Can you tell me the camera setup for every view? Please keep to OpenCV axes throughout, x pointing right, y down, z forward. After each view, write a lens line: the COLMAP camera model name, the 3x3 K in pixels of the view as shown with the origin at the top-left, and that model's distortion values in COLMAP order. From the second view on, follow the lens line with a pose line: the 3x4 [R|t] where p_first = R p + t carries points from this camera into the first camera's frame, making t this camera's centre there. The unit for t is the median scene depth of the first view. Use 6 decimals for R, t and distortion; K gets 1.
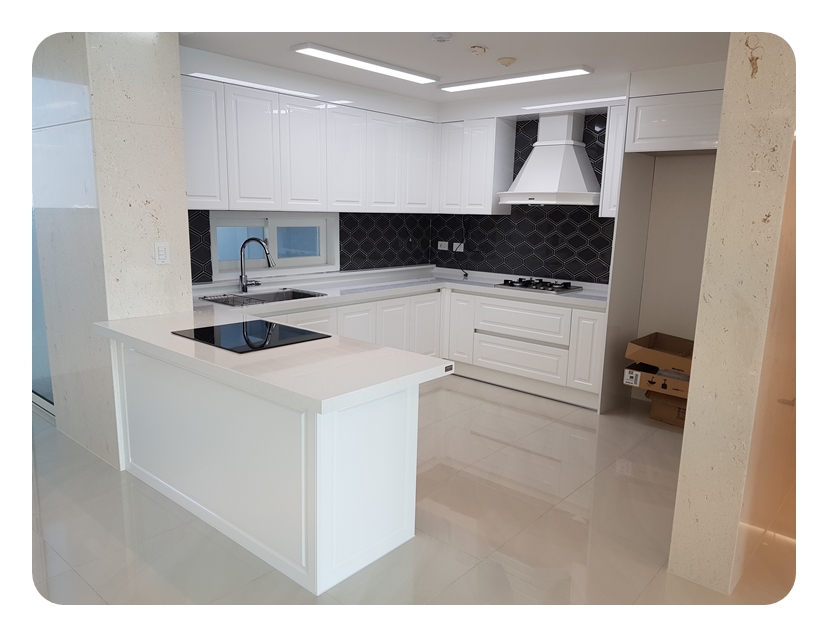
lens RADIAL K [[589.3, 0, 413.3], [0, 589.3, 323.2], [0, 0, 1]] dist [0.071790, -0.097135]
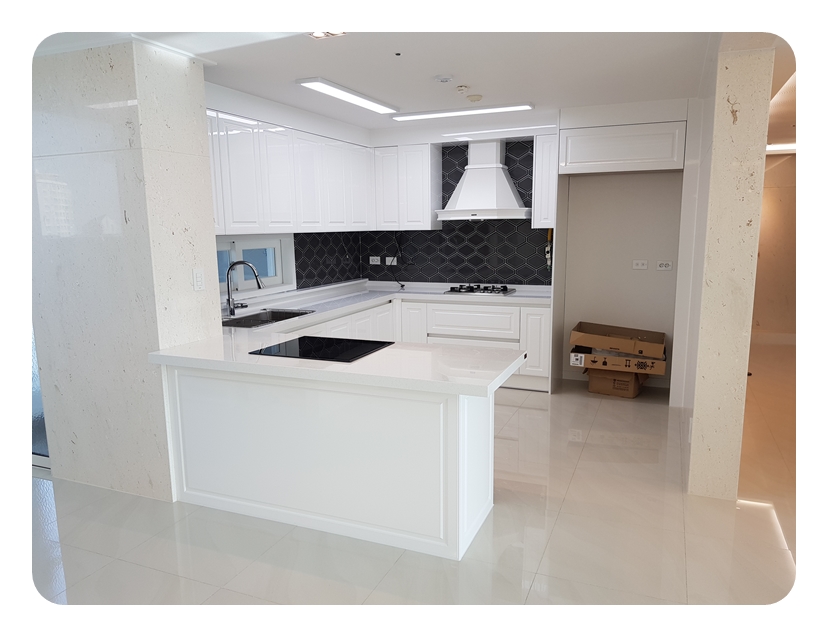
lens RADIAL K [[589.3, 0, 413.3], [0, 589.3, 323.2], [0, 0, 1]] dist [0.071790, -0.097135]
pose [[0.950966, -0.084925, 0.297407, -0.266008], [0.092784, 0.995609, -0.012380, 0.001755], [-0.295050, 0.039368, 0.954670, -0.045860]]
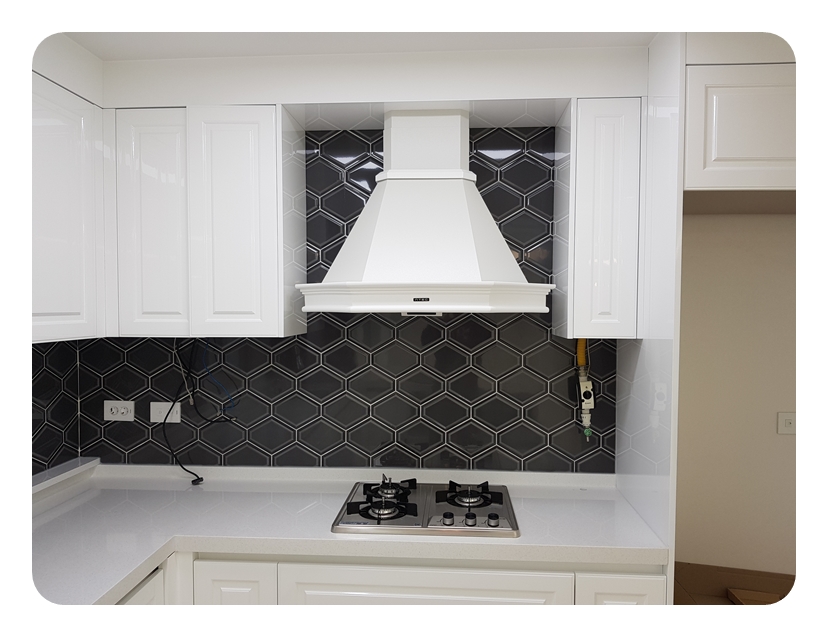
lens RADIAL K [[589.3, 0, 413.3], [0, 589.3, 323.2], [0, 0, 1]] dist [0.071790, -0.097135]
pose [[0.791899, -0.041362, 0.609250, -0.046888], [0.133102, 0.985406, -0.106106, -0.151528], [-0.595970, 0.165117, 0.785847, 0.687925]]
